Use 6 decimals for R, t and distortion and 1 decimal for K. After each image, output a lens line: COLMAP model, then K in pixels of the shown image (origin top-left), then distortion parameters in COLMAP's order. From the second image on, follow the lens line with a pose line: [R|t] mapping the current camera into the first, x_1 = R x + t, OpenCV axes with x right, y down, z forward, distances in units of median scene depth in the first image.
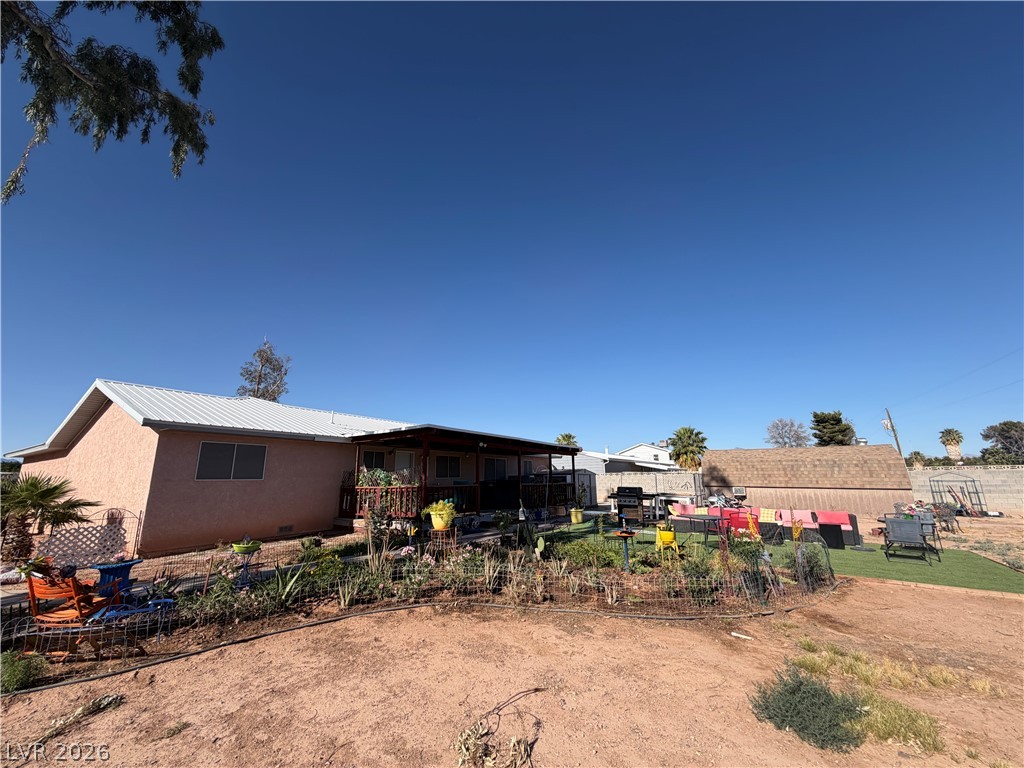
lens RADIAL K [[407.4, 0, 510.5], [0, 407.4, 384.7], [0, 0, 1]] dist [0.000312, 0.000010]
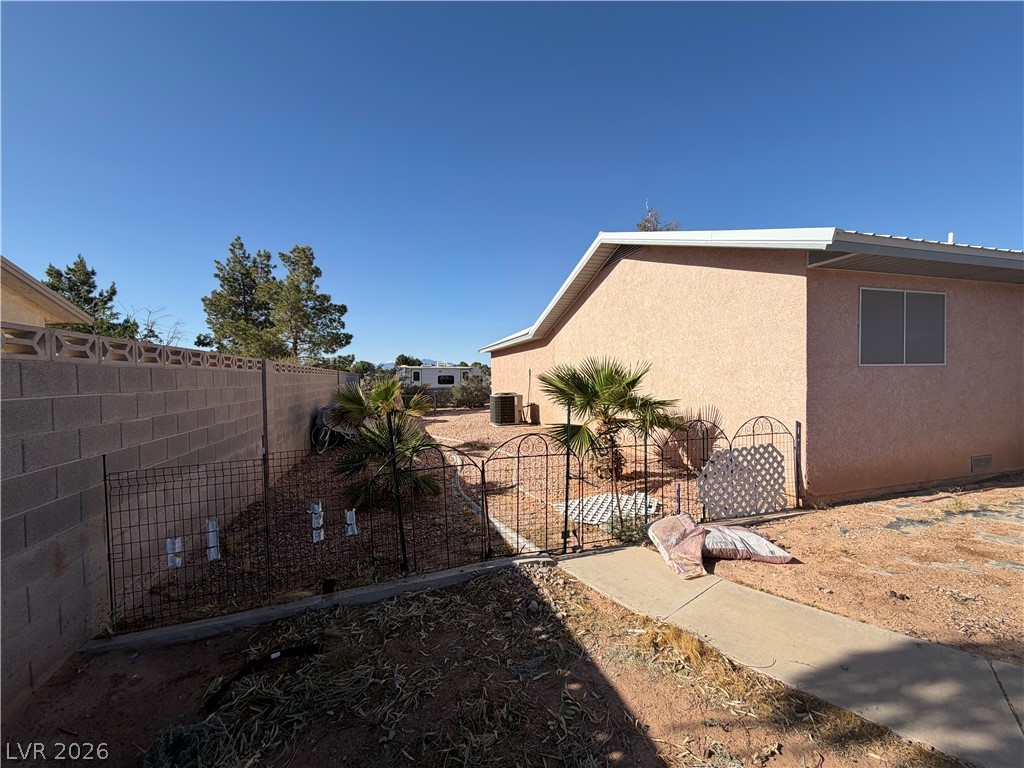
lens RADIAL K [[407.4, 0, 510.5], [0, 407.4, 384.7], [0, 0, 1]] dist [0.000312, 0.000010]
pose [[0.759945, 0.012131, -0.649875, -0.722233], [0.155915, 0.967233, 0.200377, 0.084174], [0.631011, -0.253601, 0.733152, 0.331786]]
